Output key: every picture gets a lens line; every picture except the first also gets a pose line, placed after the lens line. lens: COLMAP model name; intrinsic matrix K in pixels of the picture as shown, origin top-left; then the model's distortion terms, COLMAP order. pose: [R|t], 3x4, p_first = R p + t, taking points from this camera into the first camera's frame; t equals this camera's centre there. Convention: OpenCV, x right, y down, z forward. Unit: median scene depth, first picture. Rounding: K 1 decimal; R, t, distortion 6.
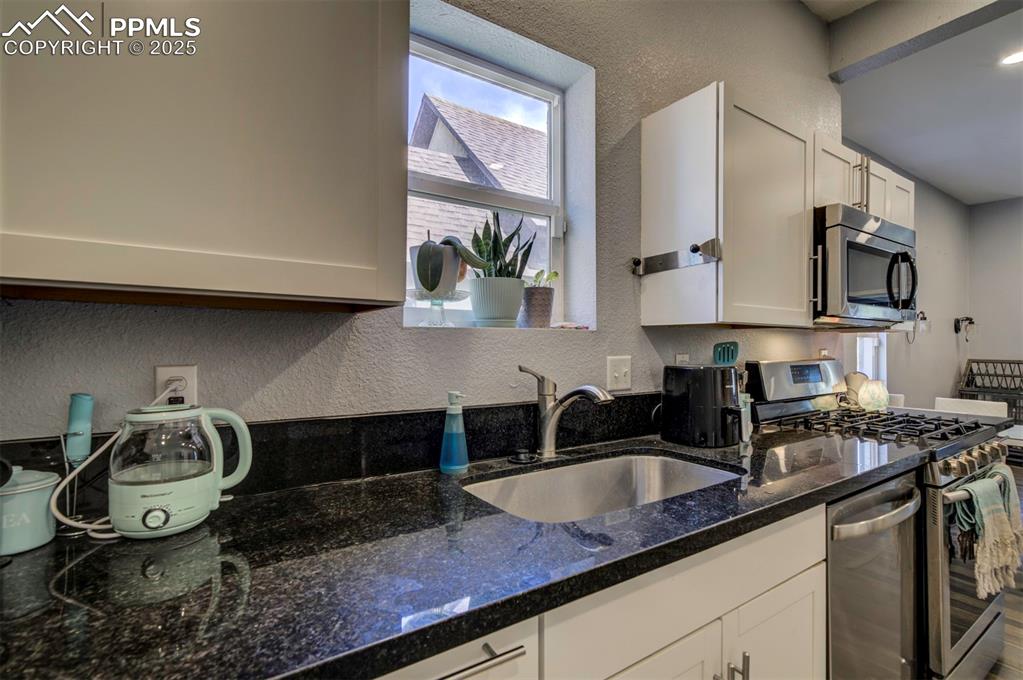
lens RADIAL K [[474.8, 0, 515.1], [0, 474.8, 344.6], [0, 0, 1]] dist [0.000385, 0.000580]
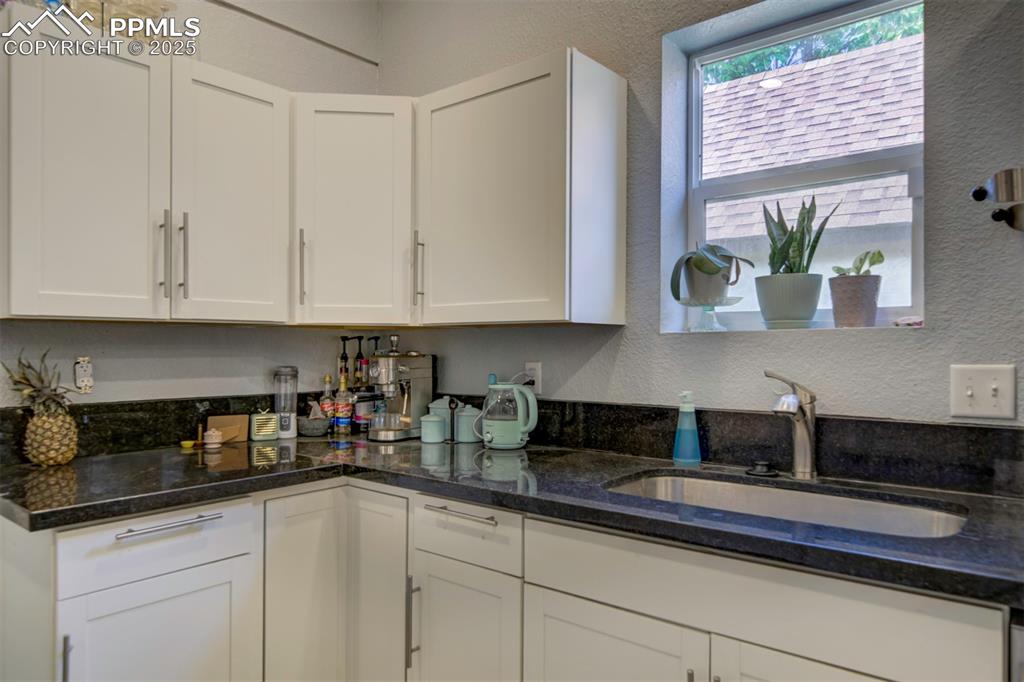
lens RADIAL K [[682.8, 0, 514.3], [0, 682.8, 345.0], [0, 0, 1]] dist [-0.021675, 0.002769]
pose [[0.292281, -0.014219, -0.956227, 0.946020], [-0.000876, 0.999885, -0.015136, 0.013035], [0.956332, 0.005262, 0.292235, 0.134623]]
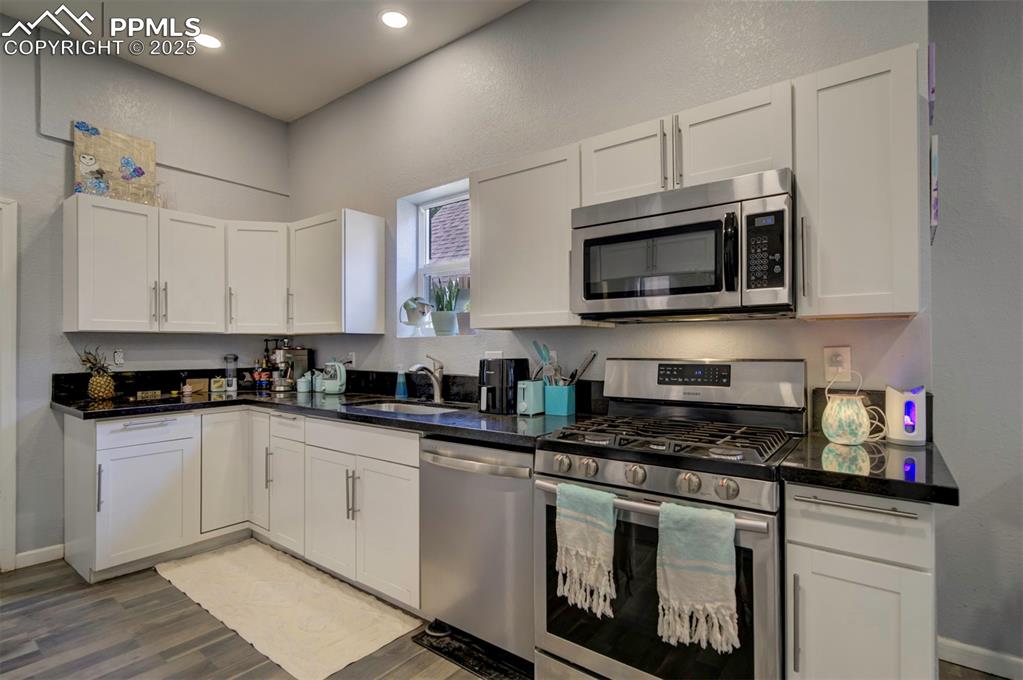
lens RADIAL K [[497.2, 0, 514.4], [0, 497.2, 345.1], [0, 0, 1]] dist [-0.009749, 0.001301]
pose [[0.335582, -0.012691, -0.941926, 1.826516], [0.000592, 0.999912, -0.013261, 0.026596], [0.942011, 0.003892, 0.335560, 0.536637]]
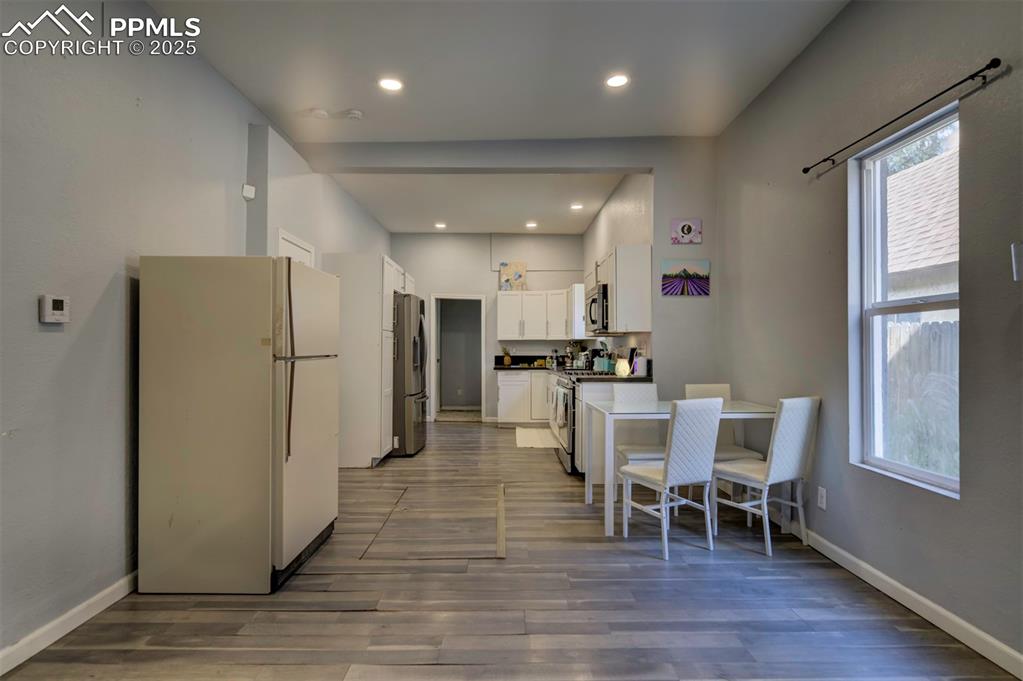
lens RADIAL K [[527.5, 0, 511.7], [0, 527.5, 347.8], [0, 0, 1]] dist [0.000538, -0.000044]
pose [[-0.539602, -0.011558, -0.841841, 3.946831], [-0.004105, 0.999930, -0.011098, 0.083847], [0.841910, -0.002532, -0.539612, 2.546073]]
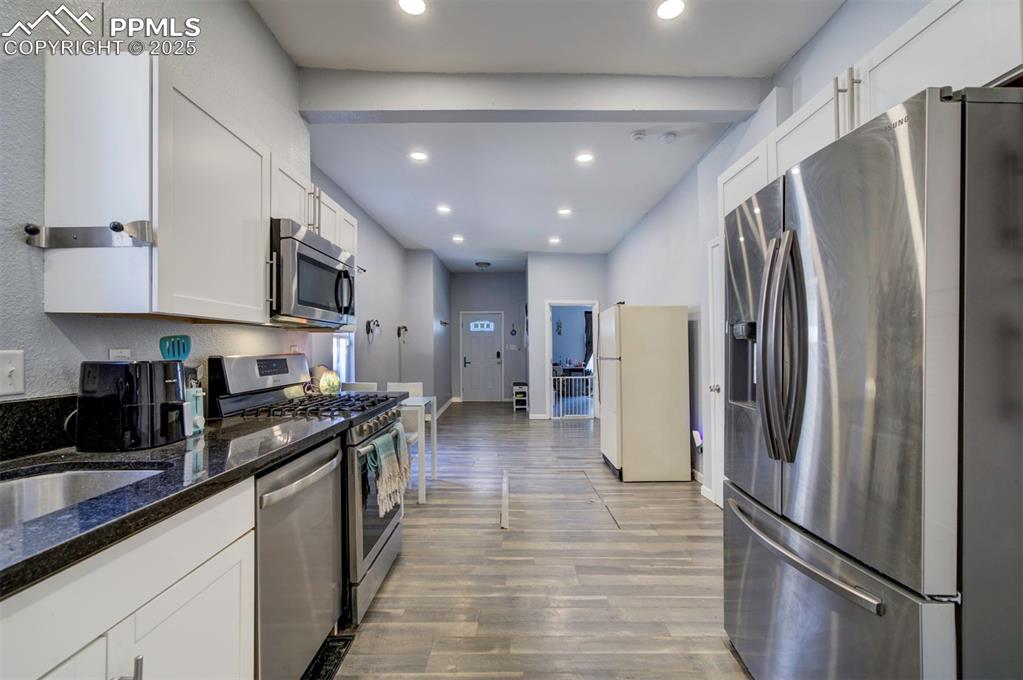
lens RADIAL K [[437.1, 0, 516.6], [0, 437.1, 345.5], [0, 0, 1]] dist [-0.000859, 0.001426]
pose [[0.543080, 0.005405, 0.839664, 0.087329], [-0.005813, 0.999980, -0.002677, 0.014528], [-0.839661, -0.003427, 0.543100, -0.058122]]
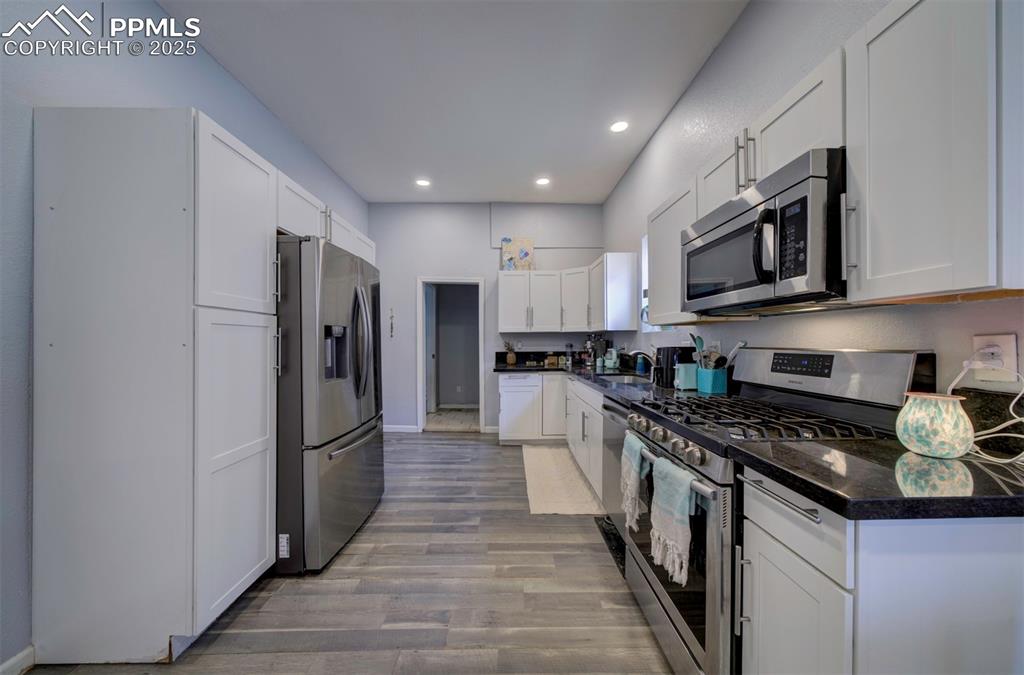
lens RADIAL K [[348.7, 0, 510.5], [0, 348.7, 343.4], [0, 0, 1]] dist [-0.018641, 0.000055]
pose [[-0.540223, 0.001697, -0.841520, 1.940786], [-0.000561, 0.999997, 0.002376, 0.030080], [0.841522, 0.001756, -0.540220, 1.207059]]
